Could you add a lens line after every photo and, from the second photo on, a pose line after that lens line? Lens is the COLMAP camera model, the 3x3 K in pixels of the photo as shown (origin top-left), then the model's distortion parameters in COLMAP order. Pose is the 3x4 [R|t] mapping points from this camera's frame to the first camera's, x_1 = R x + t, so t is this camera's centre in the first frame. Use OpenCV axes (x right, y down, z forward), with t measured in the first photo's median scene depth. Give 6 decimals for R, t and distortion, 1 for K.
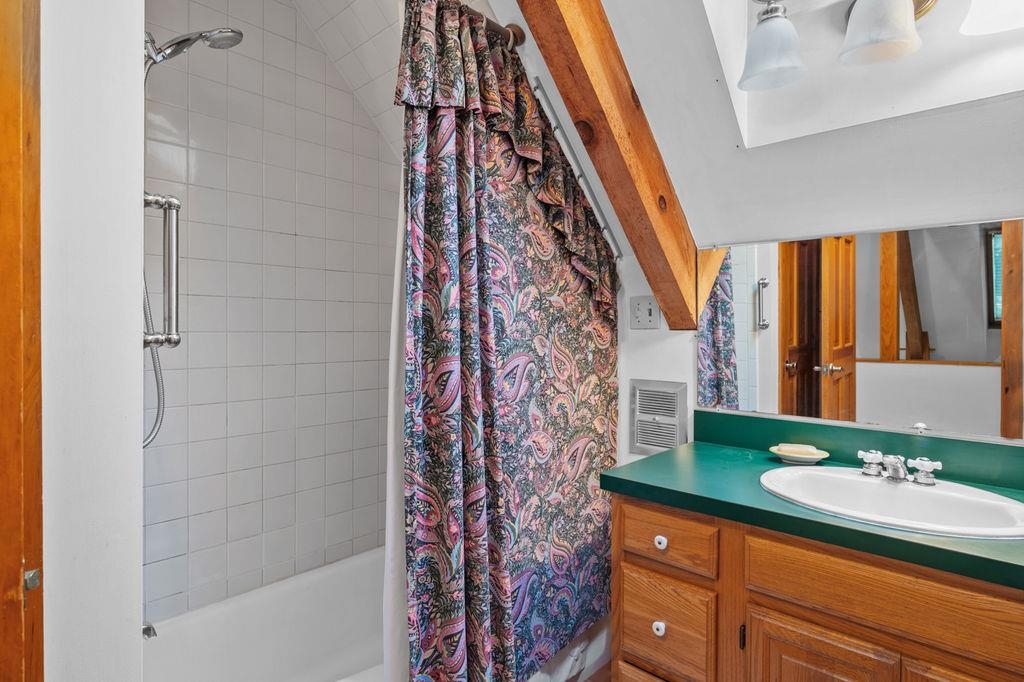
lens RADIAL K [[549.5, 0, 511.5], [0, 549.5, 333.6], [0, 0, 1]] dist [0.002866, -0.000281]
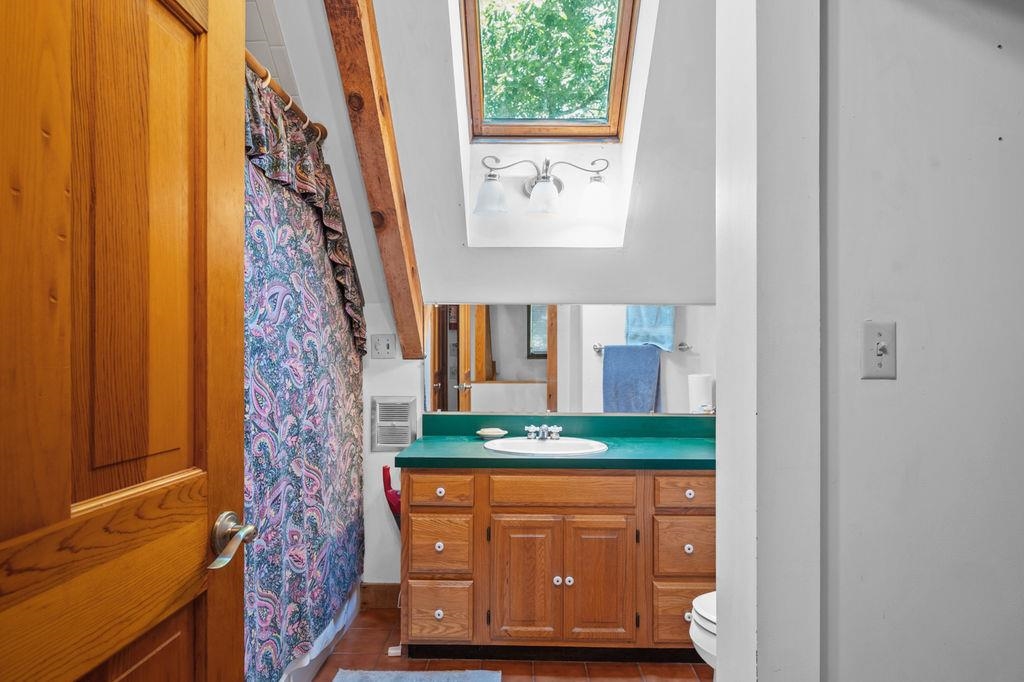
lens RADIAL K [[532.8, 0, 513.9], [0, 532.8, 360.5], [0, 0, 1]] dist [-0.000496, -0.000081]
pose [[0.751103, -0.000851, 0.660185, -0.483859], [0.005090, 0.999977, -0.004503, 0.005363], [-0.660166, 0.006742, 0.751090, -0.249792]]
